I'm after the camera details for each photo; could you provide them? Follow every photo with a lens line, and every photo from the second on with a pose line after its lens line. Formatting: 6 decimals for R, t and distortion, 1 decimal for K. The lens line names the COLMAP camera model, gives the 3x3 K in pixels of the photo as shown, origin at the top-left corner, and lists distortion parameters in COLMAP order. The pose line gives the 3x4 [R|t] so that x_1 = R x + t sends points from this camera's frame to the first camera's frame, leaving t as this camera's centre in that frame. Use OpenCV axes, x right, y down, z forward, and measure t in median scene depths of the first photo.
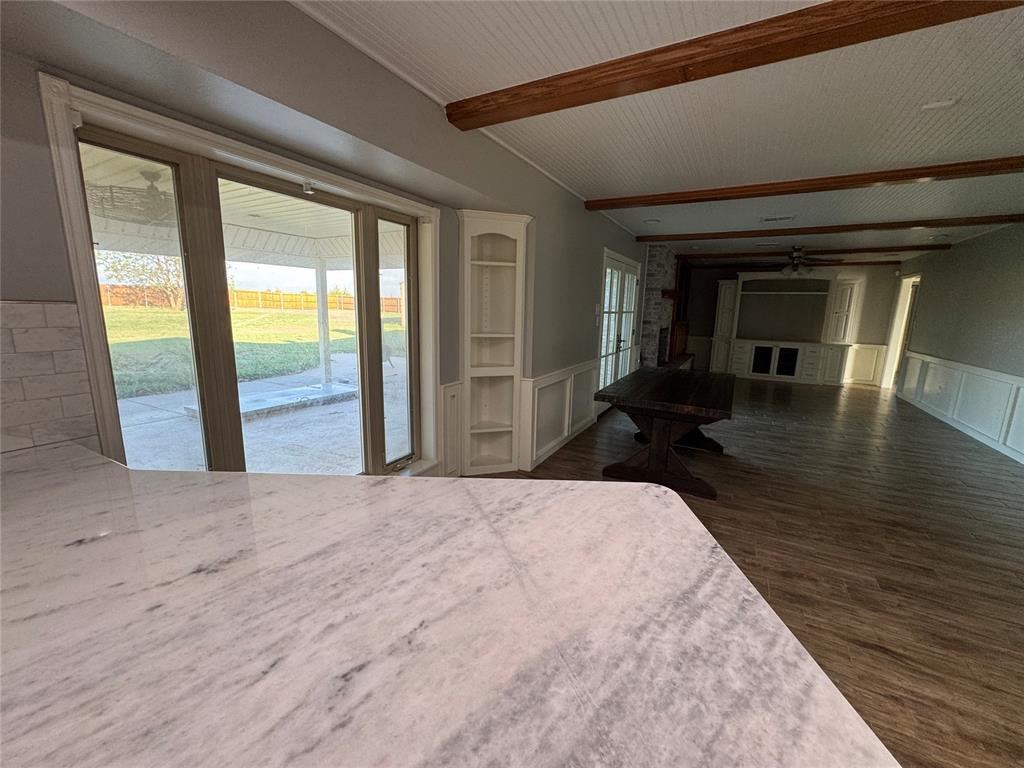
lens RADIAL K [[409.9, 0, 511.0], [0, 409.9, 385.7], [0, 0, 1]] dist [-0.003516, 0.000207]
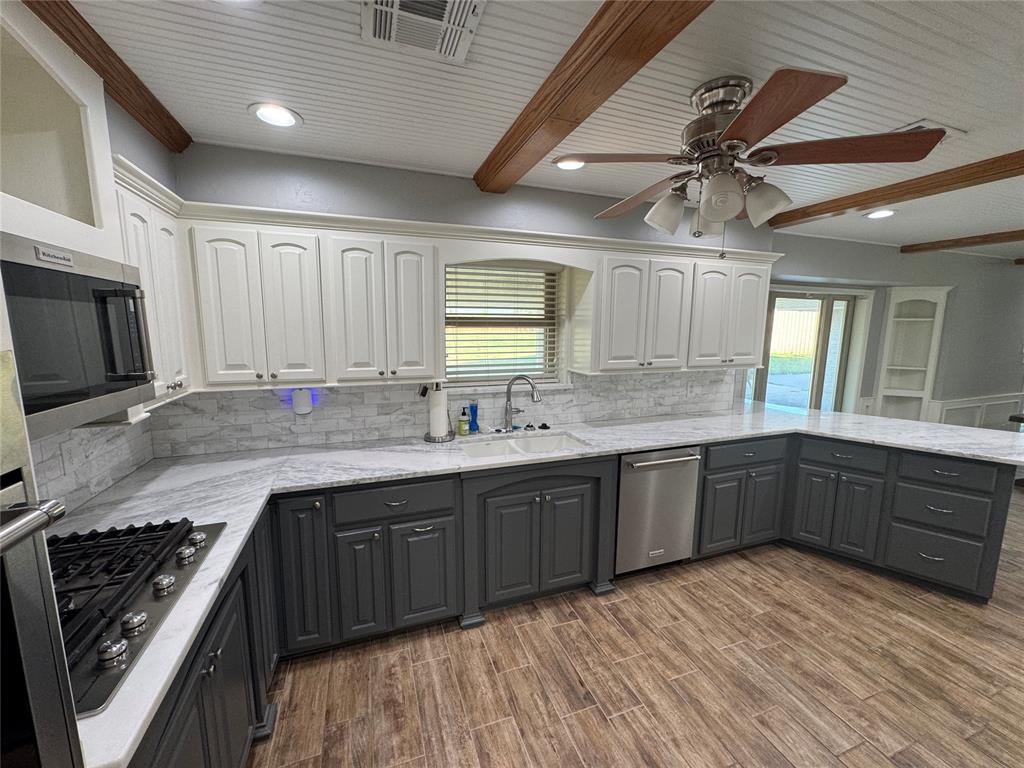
lens RADIAL K [[409.9, 0, 510.6], [0, 409.9, 383.3], [0, 0, 1]] dist [-0.003516, 0.000207]
pose [[0.755526, 0.081321, -0.650052, -0.134033], [-0.116409, 0.993140, -0.011057, 0.092701], [0.644693, 0.084026, 0.759810, -0.841919]]
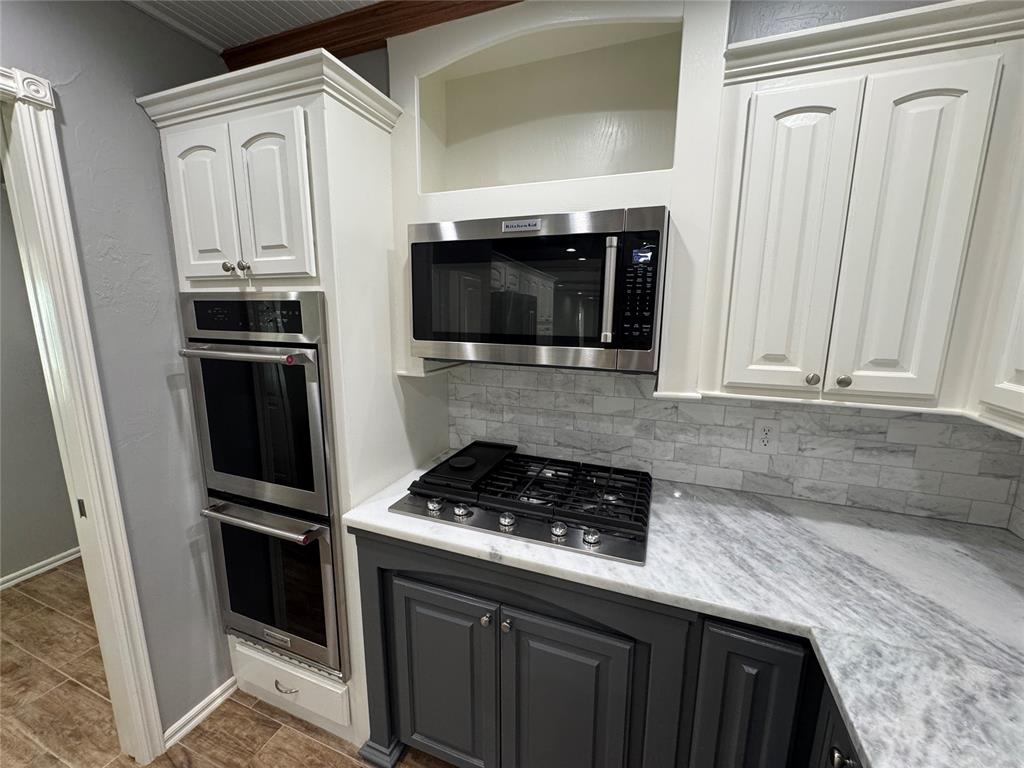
lens RADIAL K [[409.9, 0, 512.3], [0, 409.9, 385.0], [0, 0, 1]] dist [-0.003516, 0.000207]
pose [[-0.990157, 0.005859, -0.139841, -0.447991], [-0.045132, 0.932391, 0.358624, 0.048757], [0.132488, 0.361405, -0.922948, -0.522381]]
